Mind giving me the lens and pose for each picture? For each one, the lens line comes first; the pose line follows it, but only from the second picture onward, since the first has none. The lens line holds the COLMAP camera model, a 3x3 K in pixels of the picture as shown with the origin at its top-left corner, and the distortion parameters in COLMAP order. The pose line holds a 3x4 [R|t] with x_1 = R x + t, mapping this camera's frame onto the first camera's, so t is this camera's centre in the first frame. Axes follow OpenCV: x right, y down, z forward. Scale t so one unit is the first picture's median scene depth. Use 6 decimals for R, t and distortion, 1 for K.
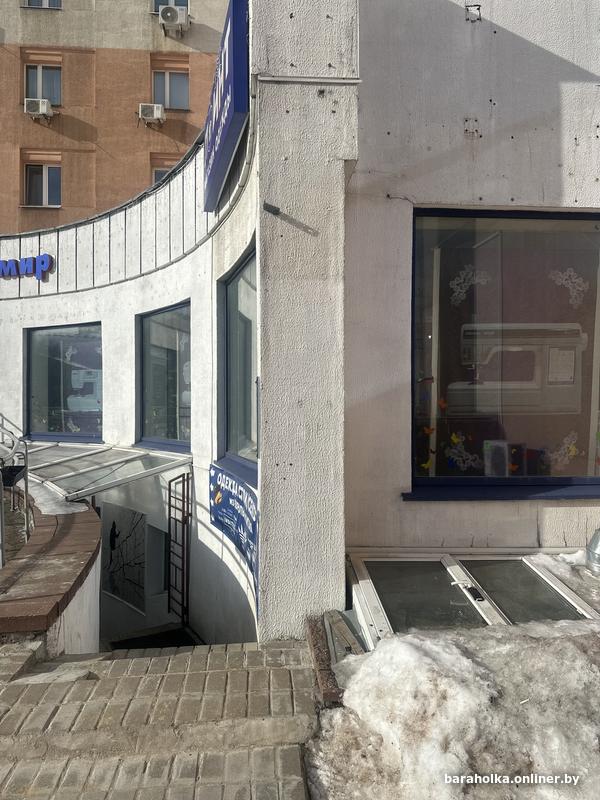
lens RADIAL K [[556.5, 0, 299.6], [0, 556.5, 406.6], [0, 0, 1]] dist [0.002675, -0.007481]
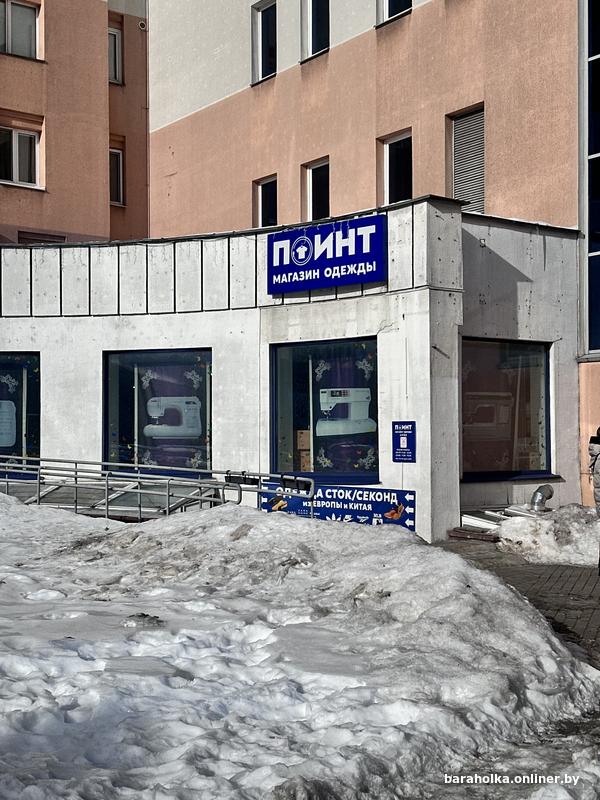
lens RADIAL K [[1114.4, 0, 299.8], [0, 1114.4, 399.0], [0, 0, 1]] dist [0.054032, 0.000000]
pose [[0.844437, 0.015582, 0.535428, -2.437434], [0.008722, 0.999044, -0.042830, 0.033676], [-0.535583, 0.040837, 0.843494, -2.075872]]
